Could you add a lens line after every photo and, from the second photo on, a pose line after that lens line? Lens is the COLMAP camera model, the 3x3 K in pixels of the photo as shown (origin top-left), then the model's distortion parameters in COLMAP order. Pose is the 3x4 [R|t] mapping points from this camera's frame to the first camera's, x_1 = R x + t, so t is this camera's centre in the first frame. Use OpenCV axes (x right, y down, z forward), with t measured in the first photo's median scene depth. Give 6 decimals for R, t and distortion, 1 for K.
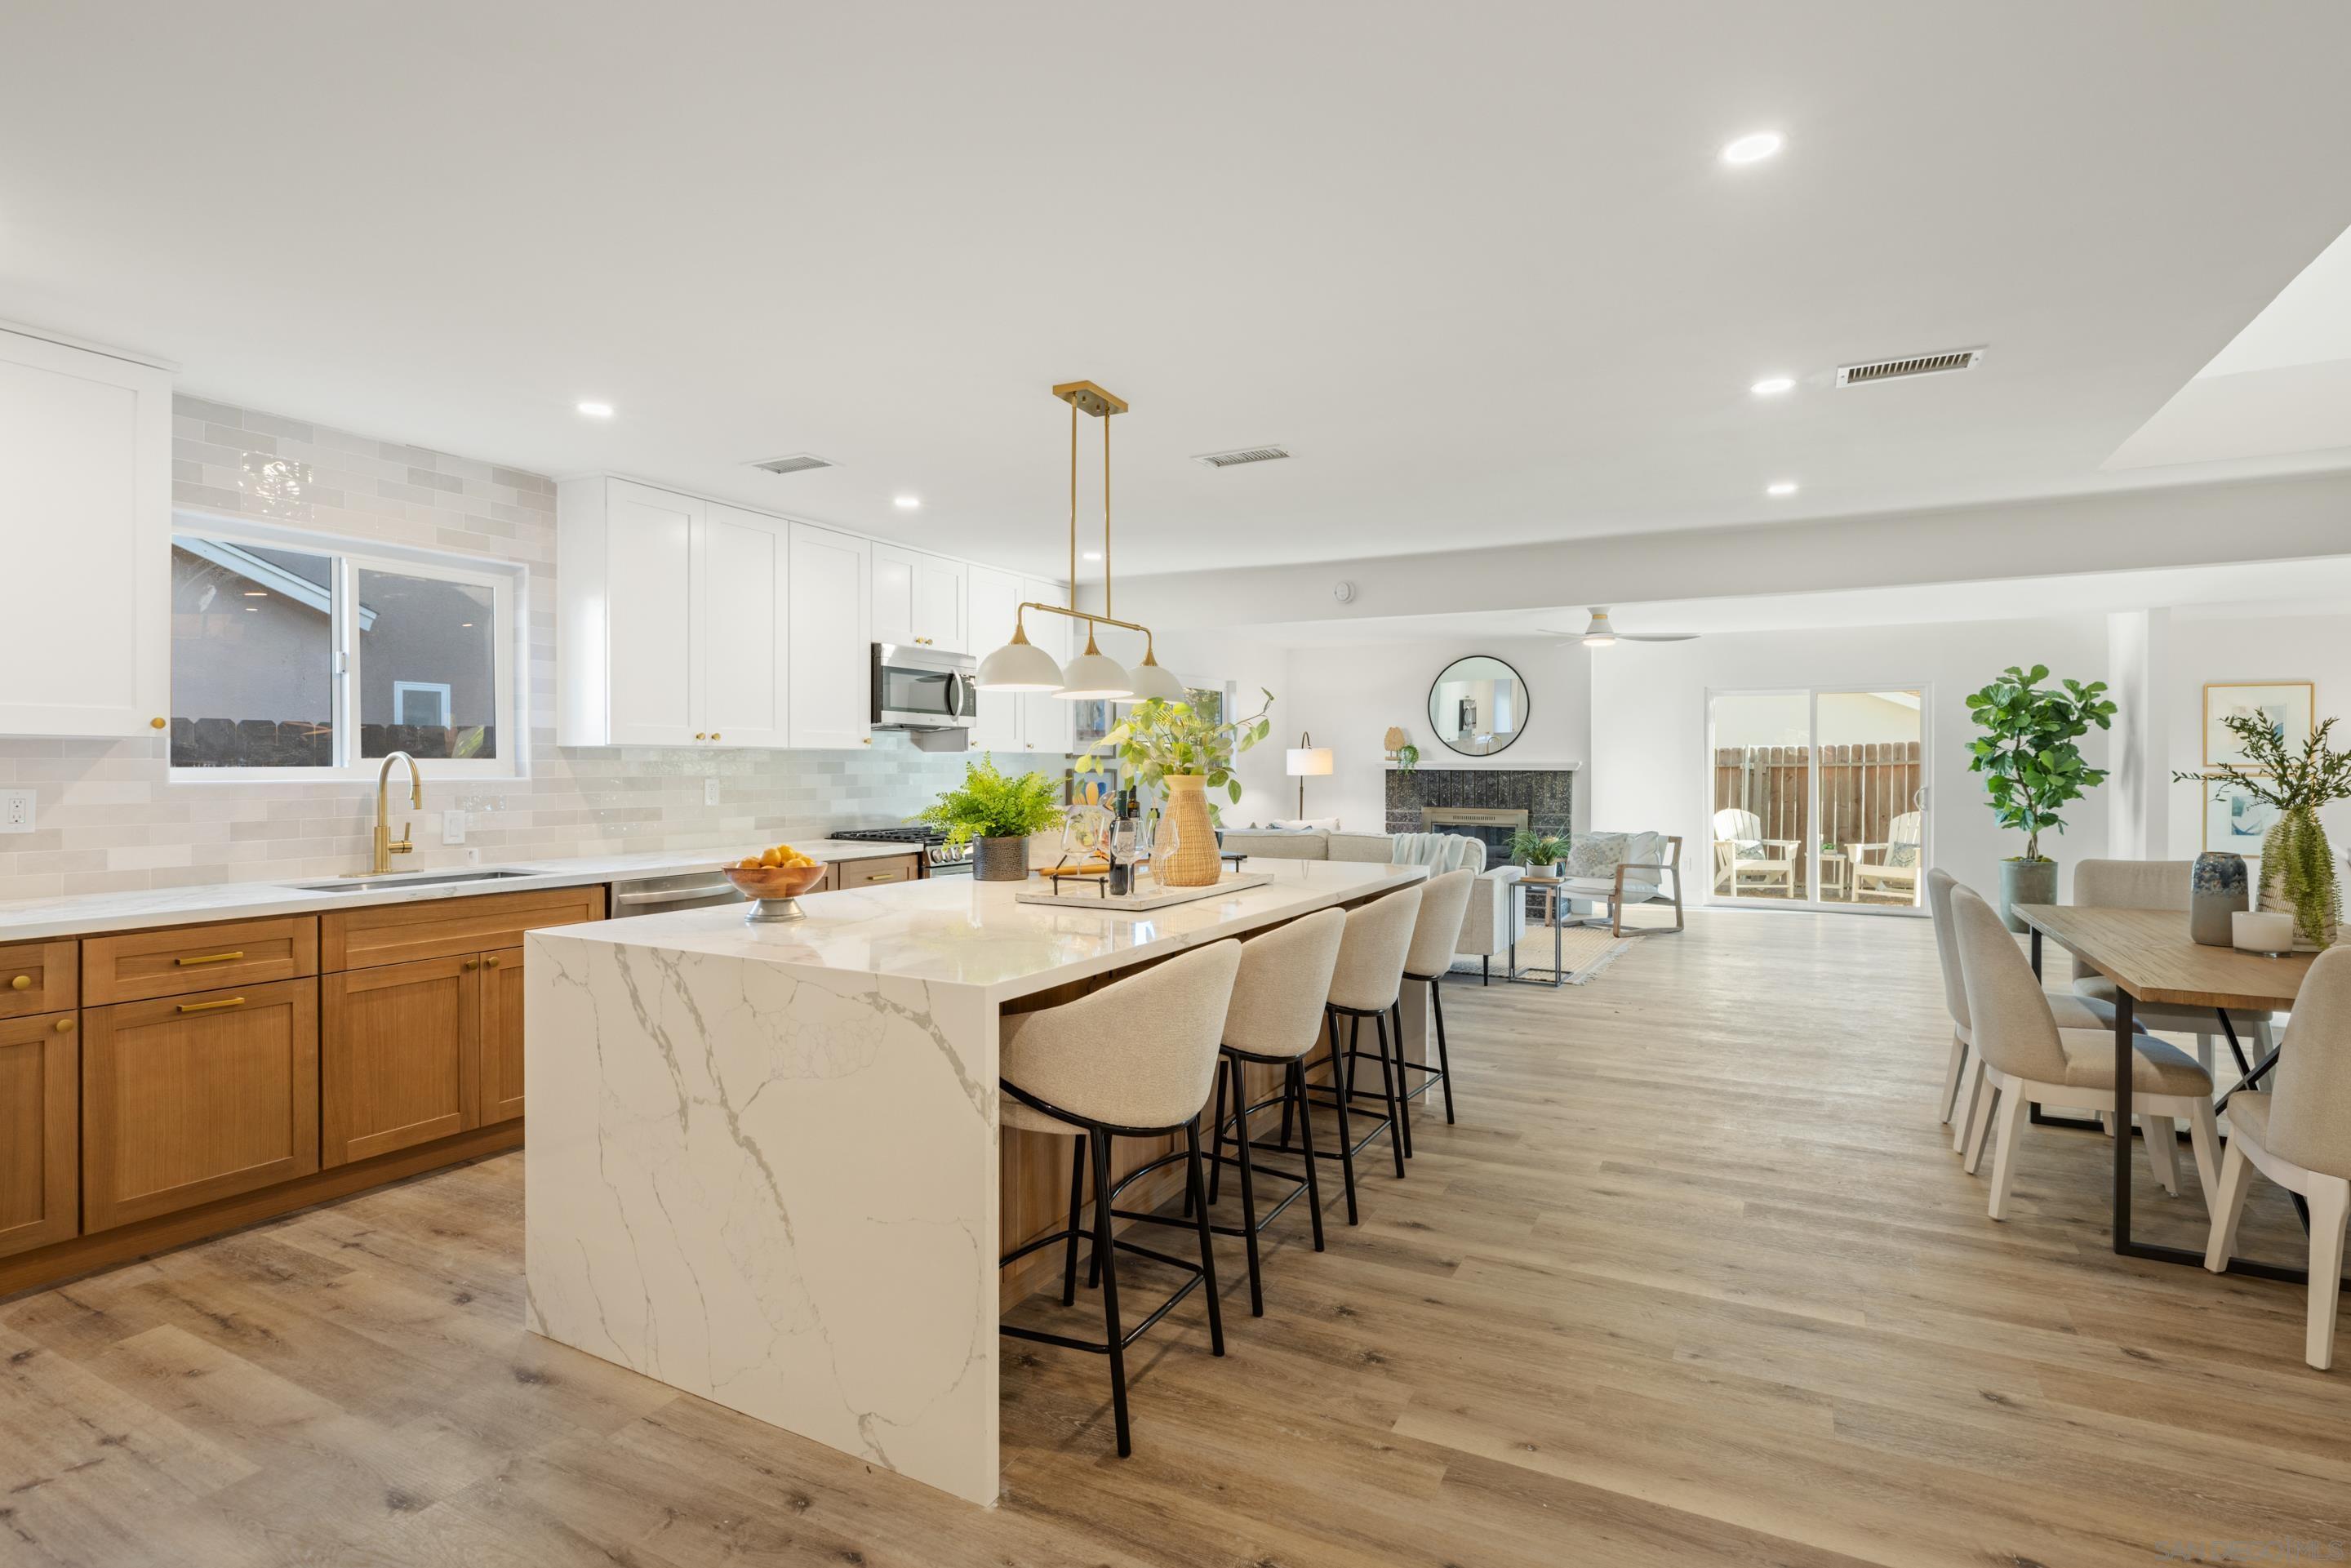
lens RADIAL K [[1151.4, 0, 1169.9], [0, 1151.4, 774.6], [0, 0, 1]] dist [-0.003812, -0.000387]
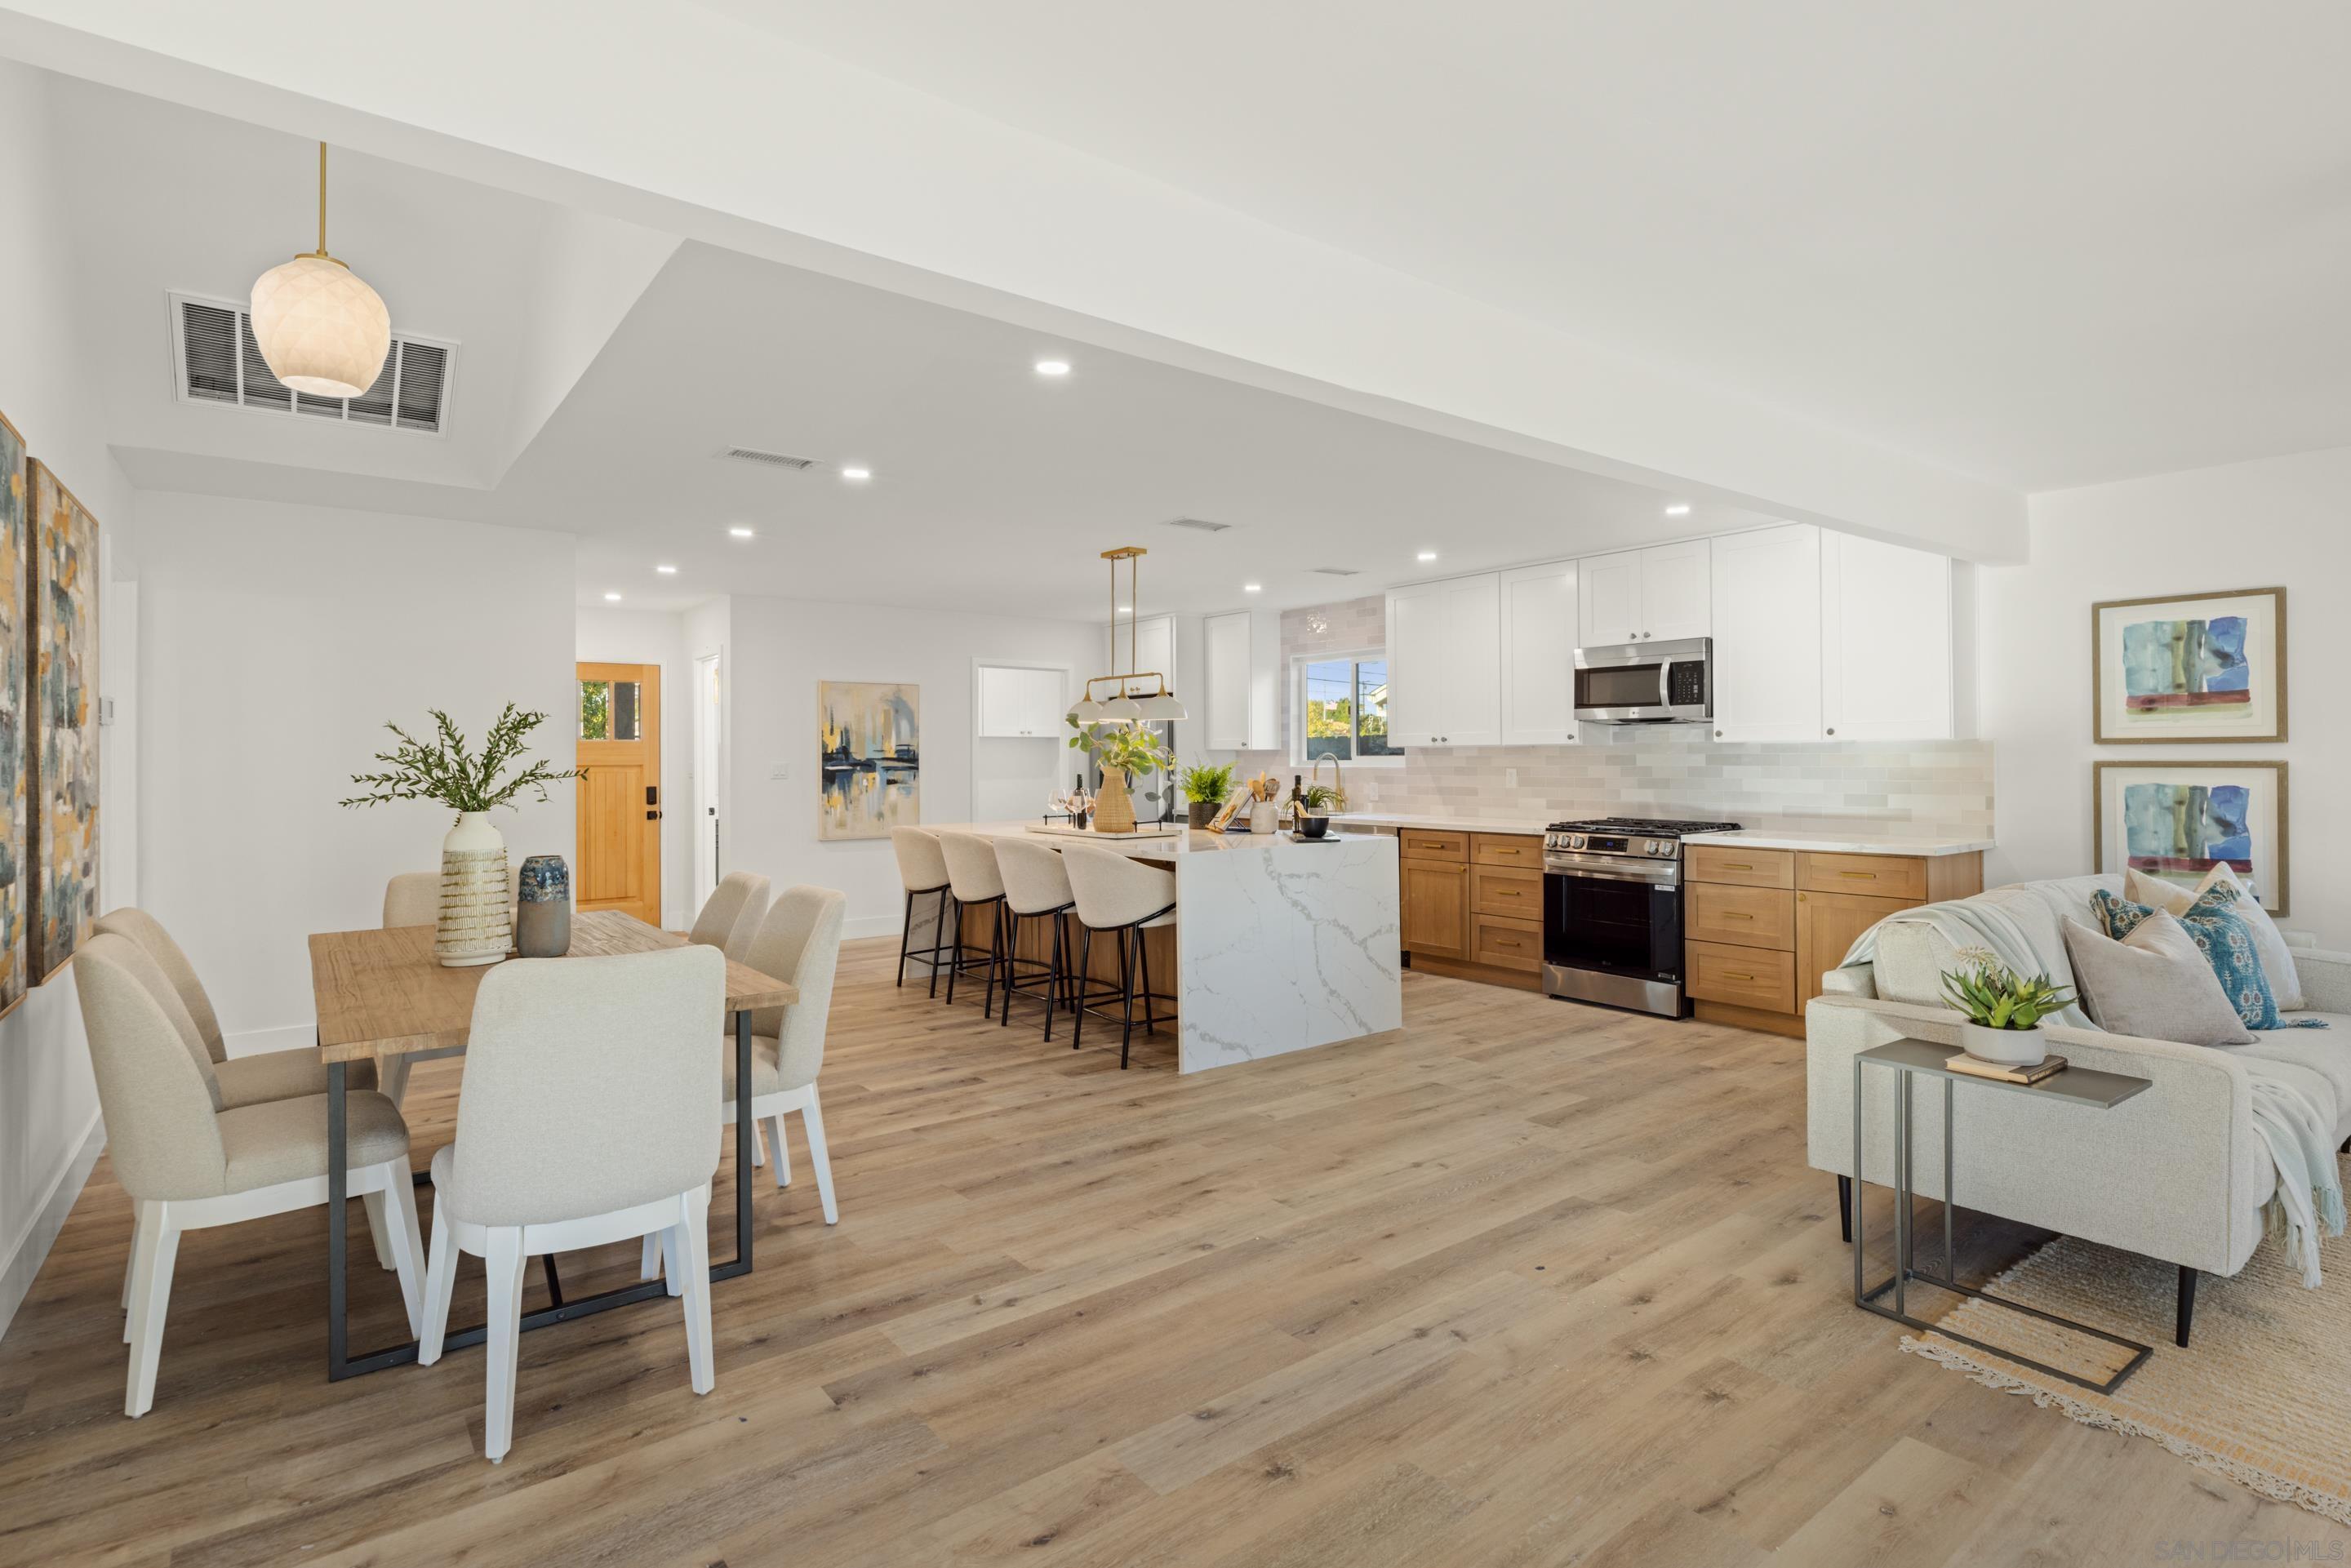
lens RADIAL K [[1151.4, 0, 1186.4], [0, 1151.4, 756.6], [0, 0, 1]] dist [-0.003812, -0.000387]
pose [[-0.401553, -0.000985, -0.915835, 0.839080], [-0.002122, 0.999998, -0.000145, -0.007684], [0.915833, 0.001885, -0.401554, 0.997955]]
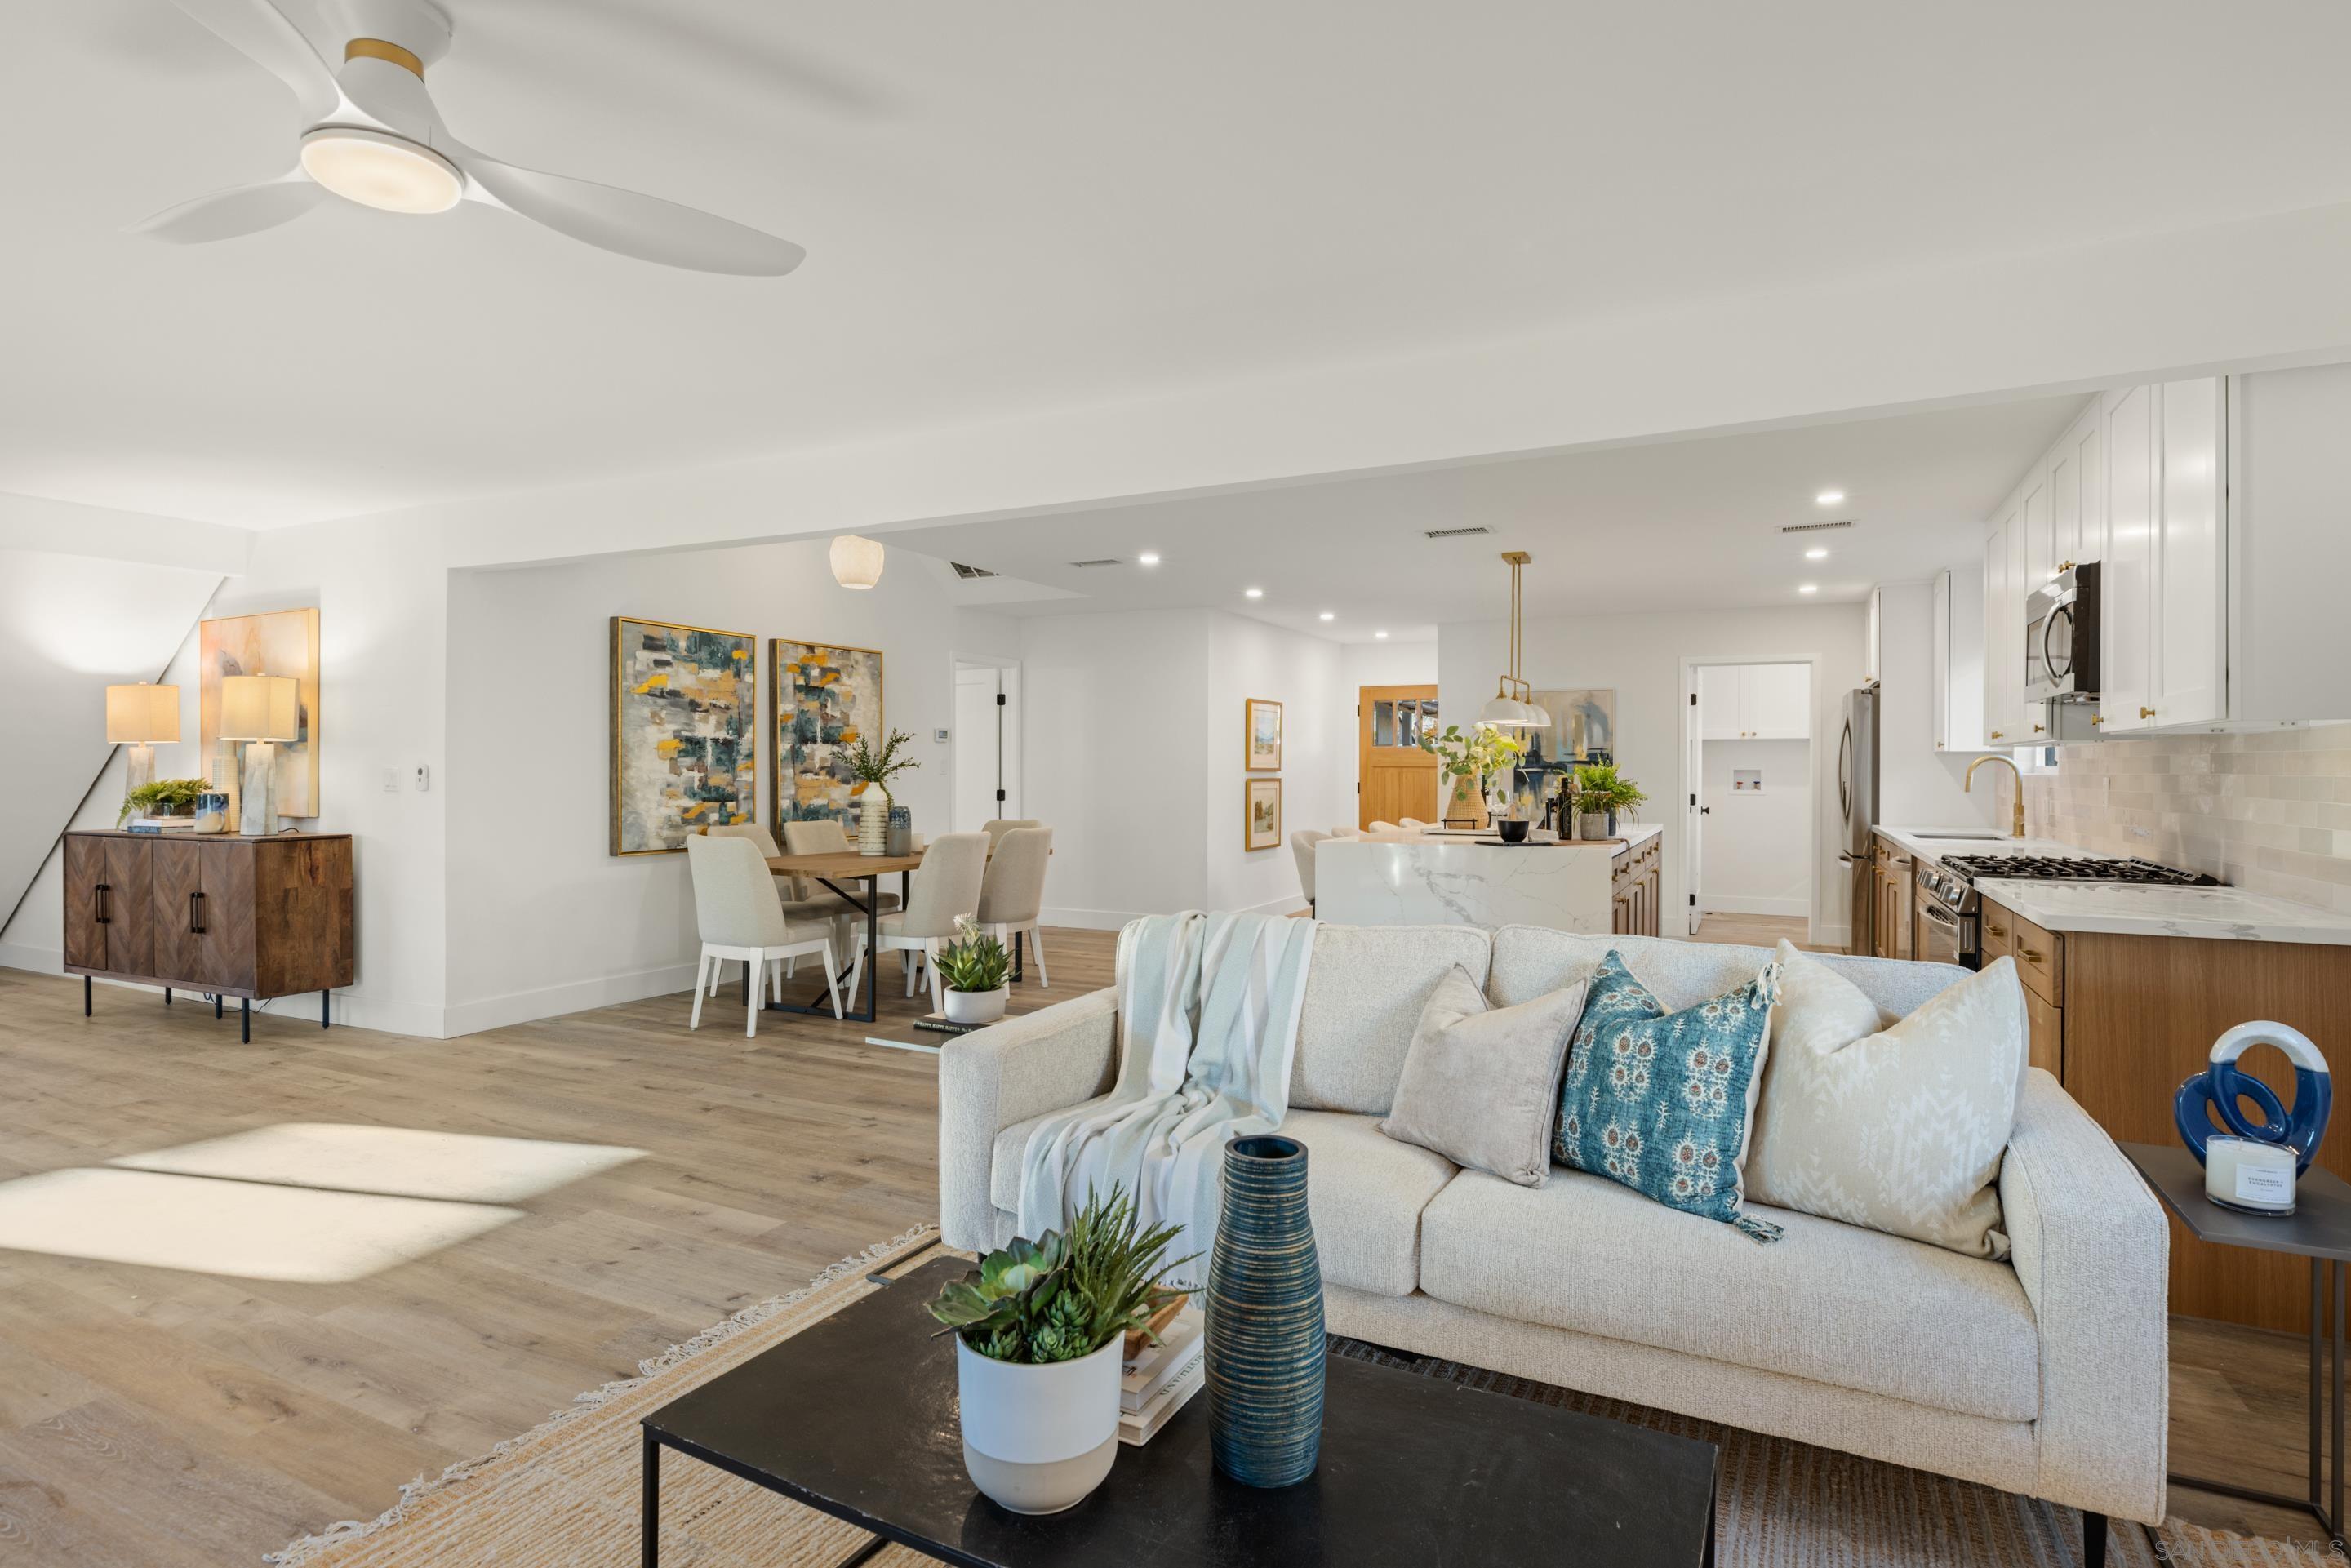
lens RADIAL K [[1199.1, 0, 1183.3], [0, 1199.1, 760.2], [0, 0, 1]] dist [-0.004397, 0.001446]
pose [[-0.999256, -0.005331, -0.038201, 0.291457], [-0.005395, 0.999984, 0.001577, -0.005859], [0.038192, 0.001782, -0.999269, 1.576572]]
